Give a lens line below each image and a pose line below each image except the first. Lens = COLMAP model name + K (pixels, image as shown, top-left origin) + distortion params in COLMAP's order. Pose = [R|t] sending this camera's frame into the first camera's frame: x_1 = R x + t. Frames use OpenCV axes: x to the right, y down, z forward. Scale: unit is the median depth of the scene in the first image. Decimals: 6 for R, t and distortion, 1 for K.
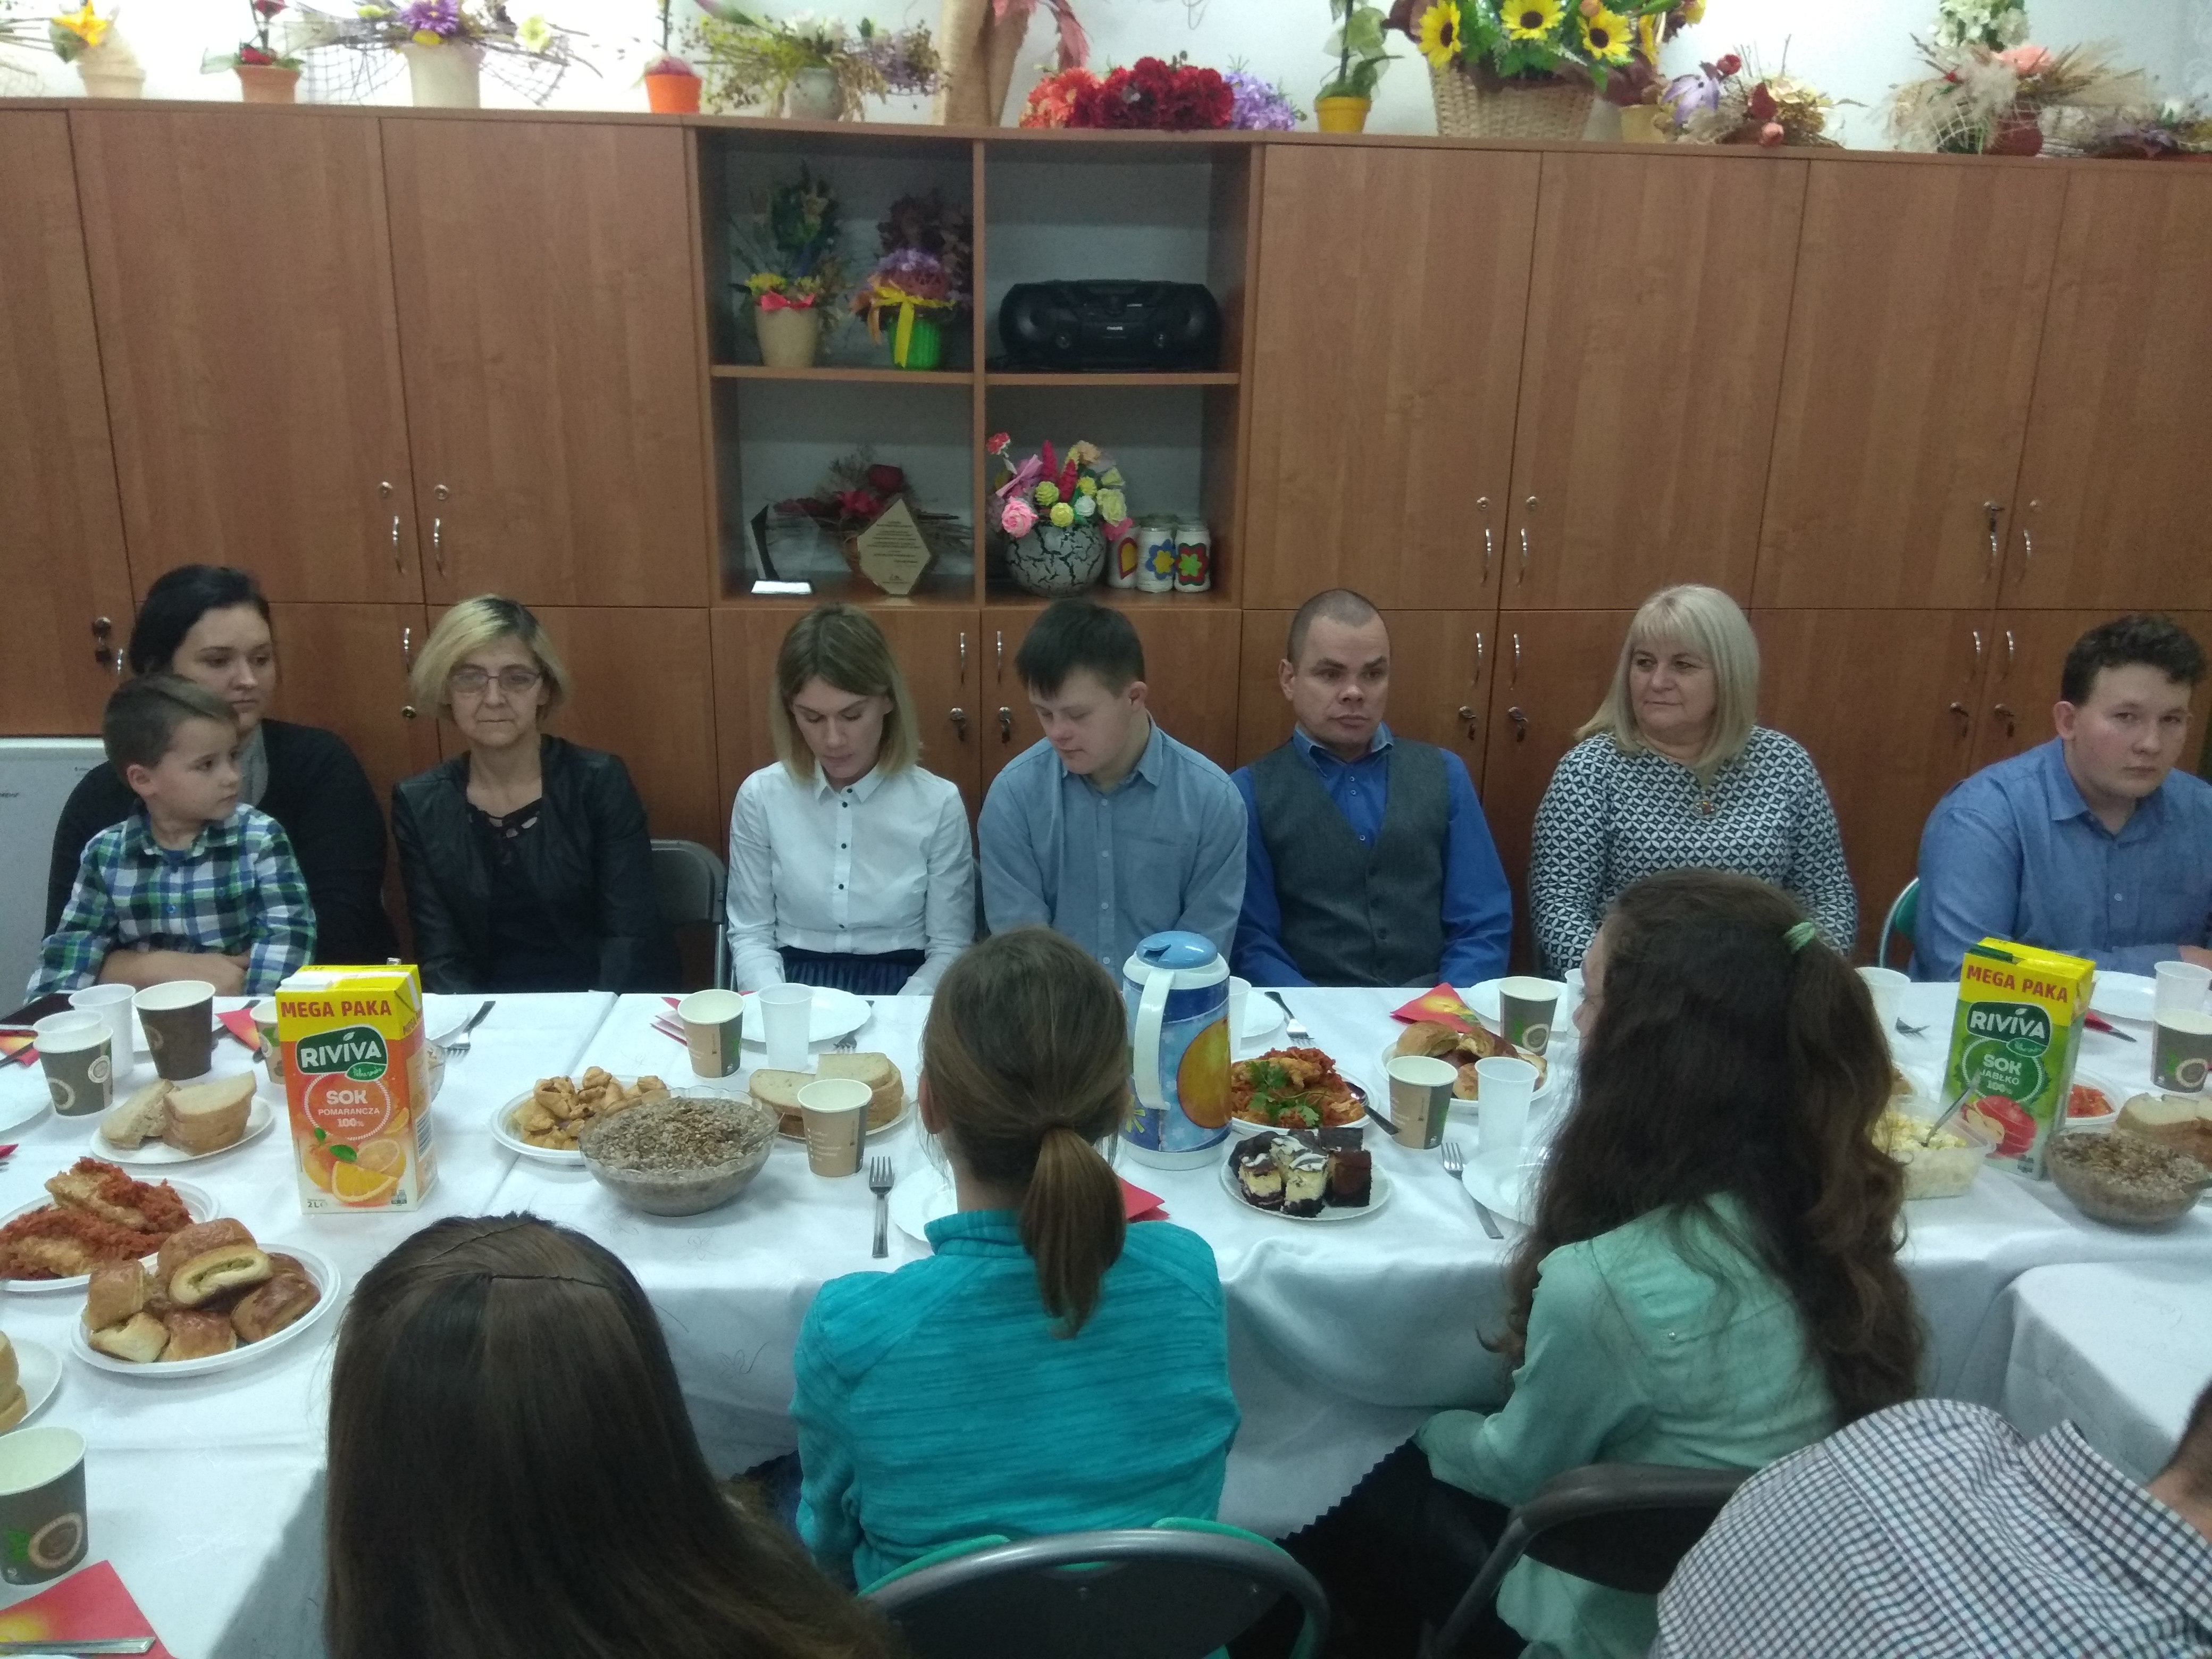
lens RADIAL K [[1714.9, 0, 1109.1], [0, 1714.9, 855.3], [0, 0, 1]] dist [0.101405, -0.179270]
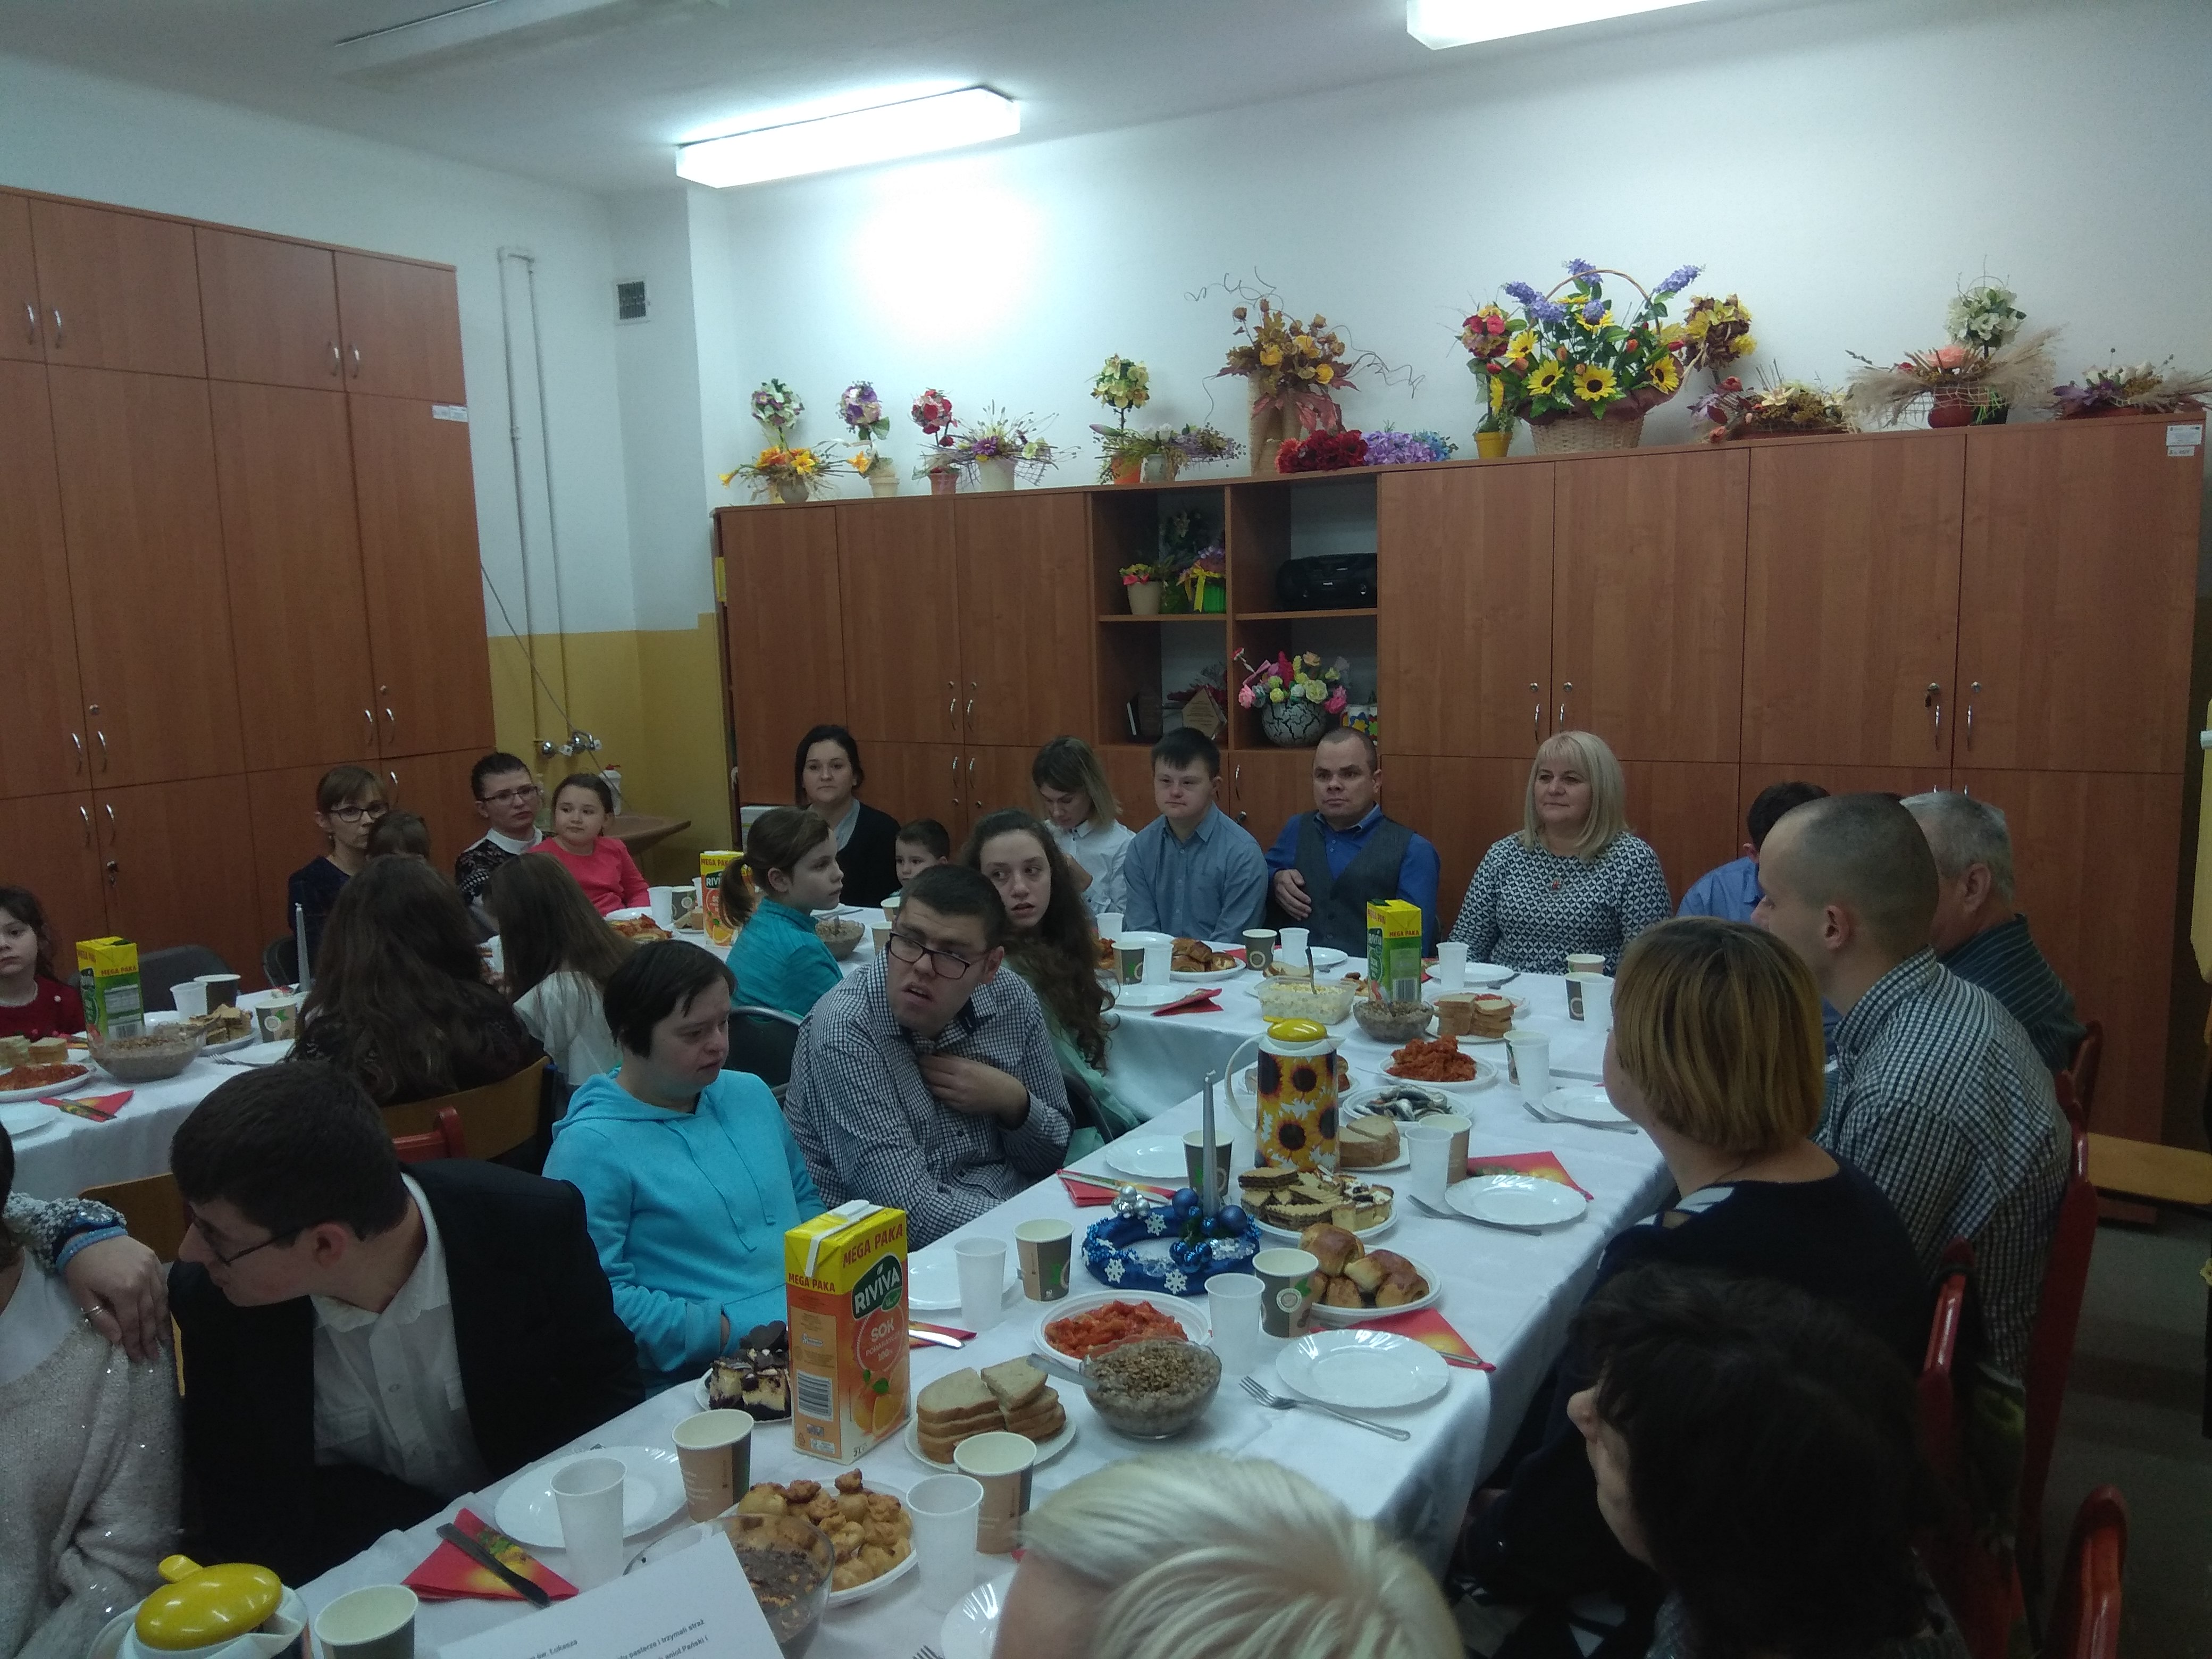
lens RADIAL K [[1721.2, 0, 1107.5], [0, 1721.2, 866.0], [0, 0, 1]] dist [0.085724, -0.155930]
pose [[0.814935, 0.050146, -0.577379, 0.845473], [-0.129910, 0.986704, -0.097664, 0.151419], [0.564804, 0.154597, 0.810614, -0.416727]]
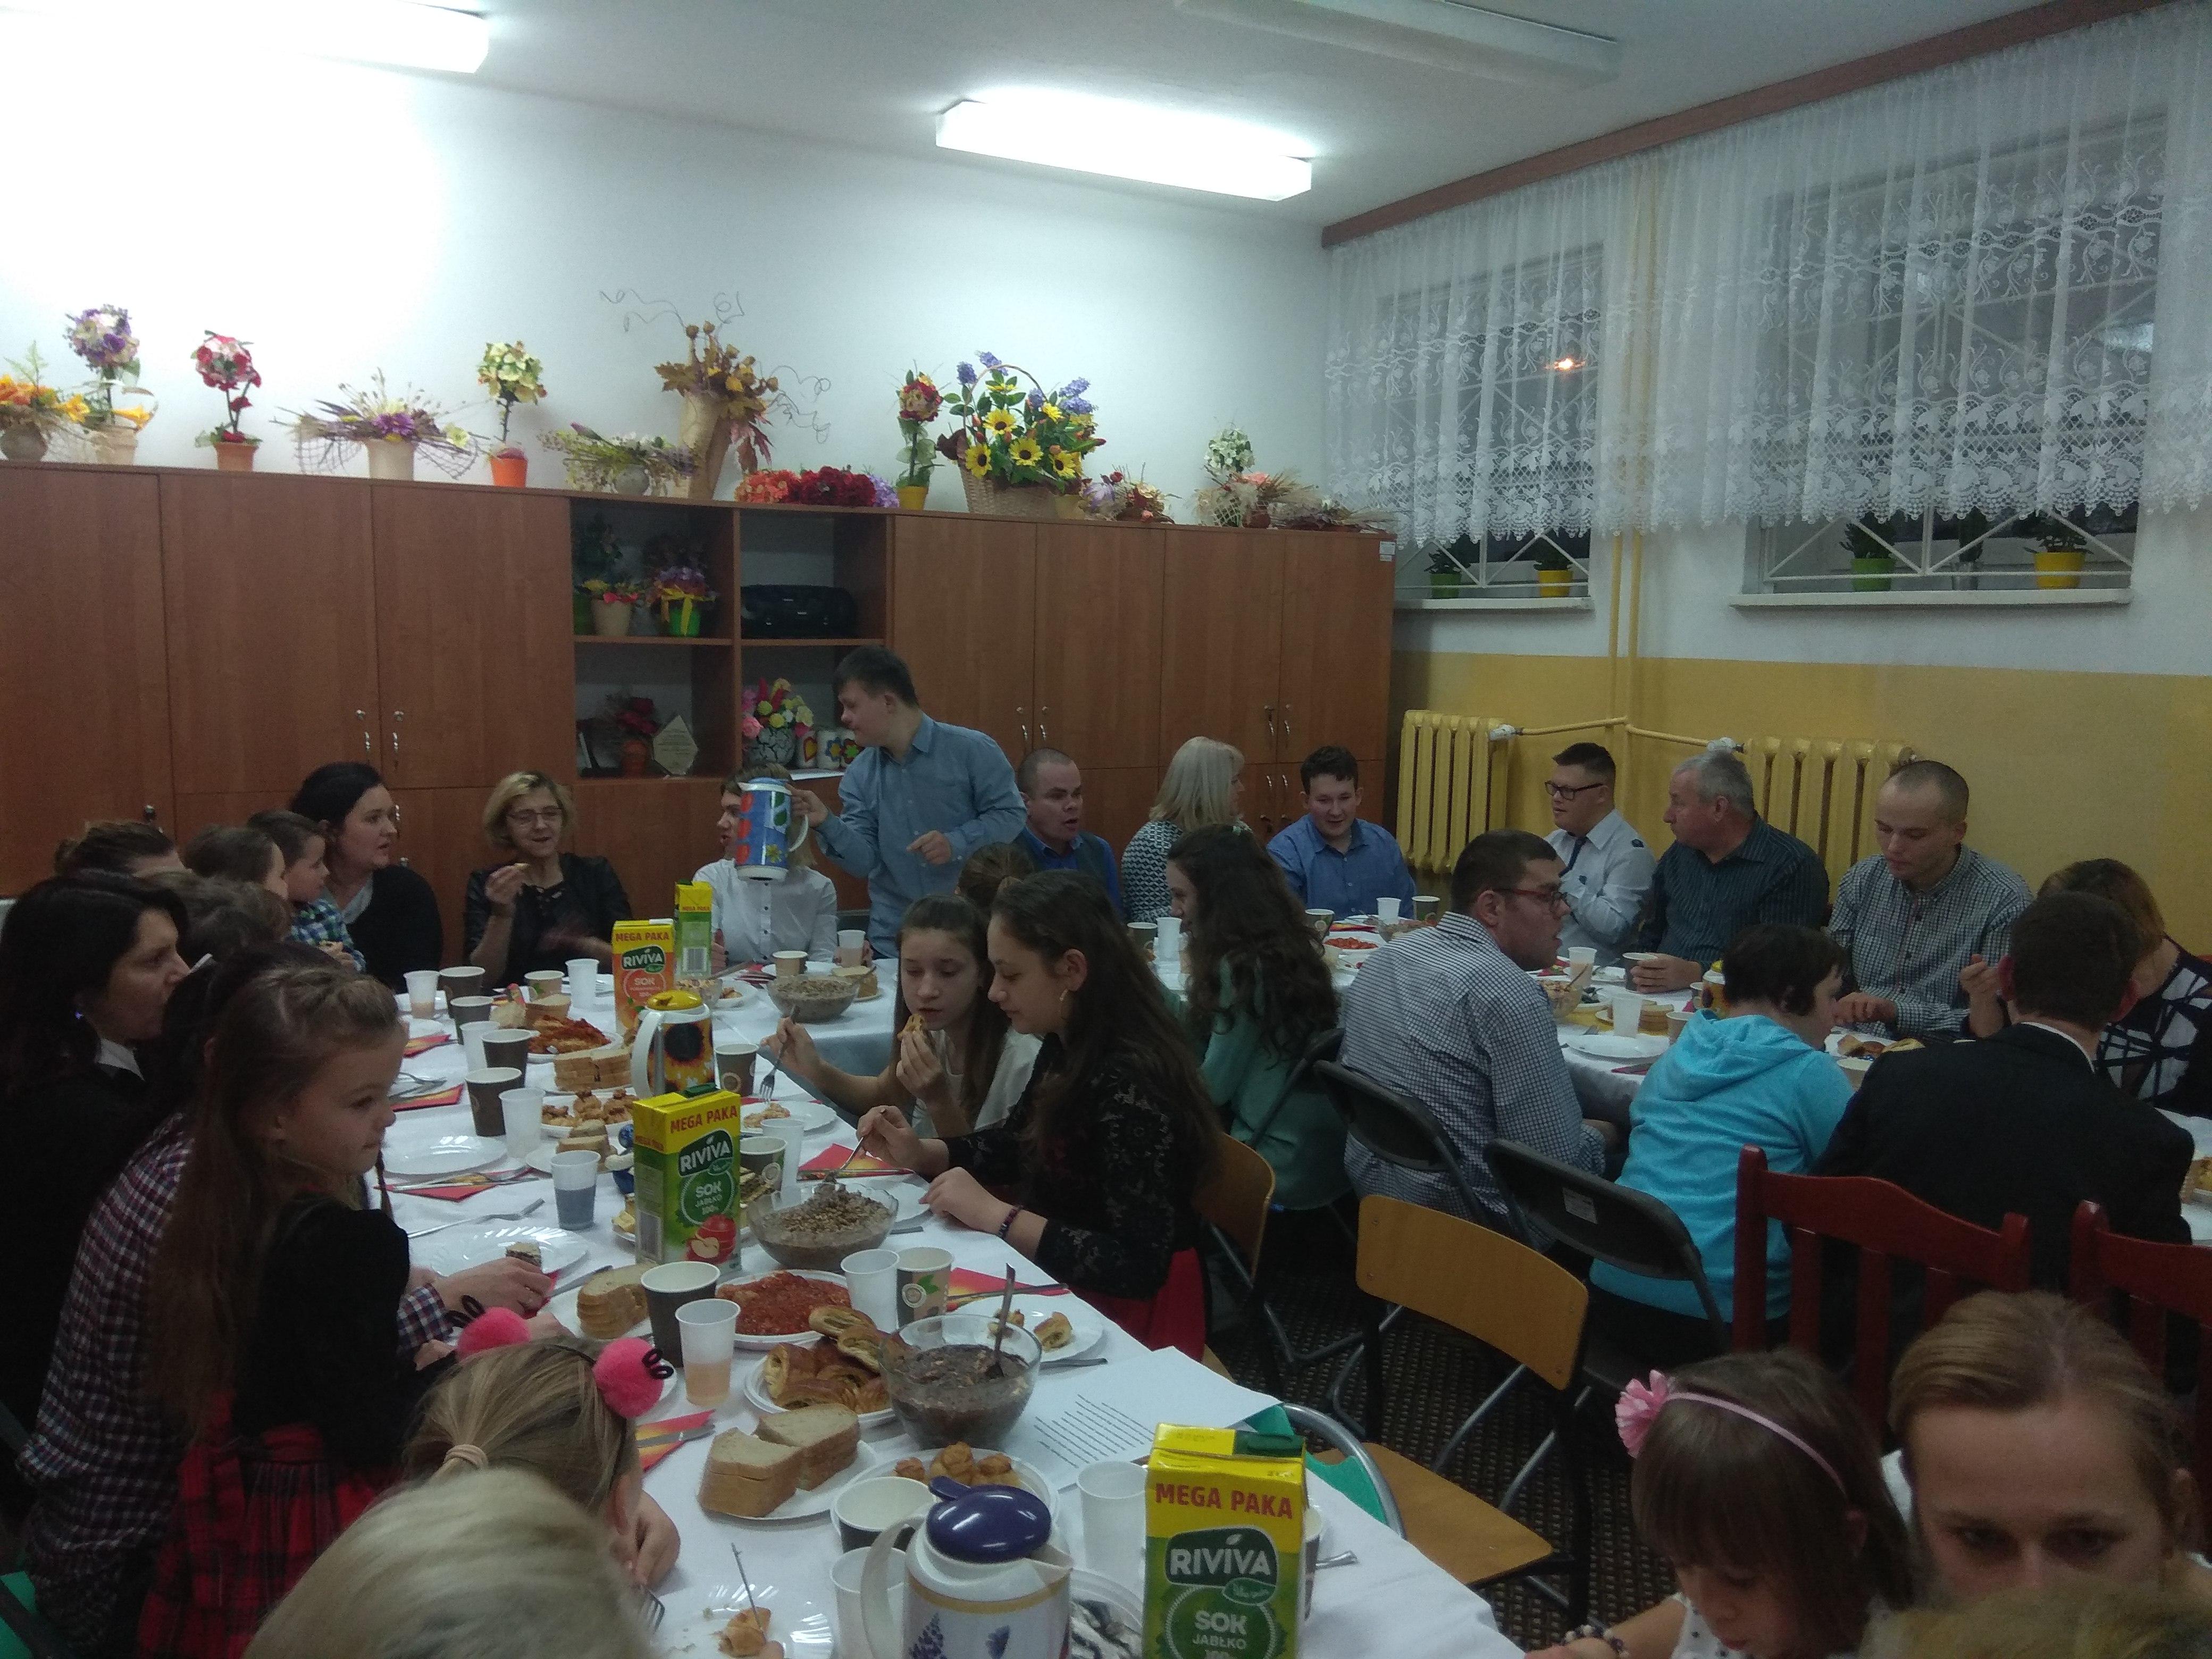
lens RADIAL K [[1714.9, 0, 1109.1], [0, 1714.9, 855.3], [0, 0, 1]] dist [0.101405, -0.179270]
pose [[0.909236, -0.056269, 0.412460, -0.463046], [0.117965, 0.985034, -0.125664, 0.184024], [-0.399217, 0.162914, 0.902267, -0.632243]]
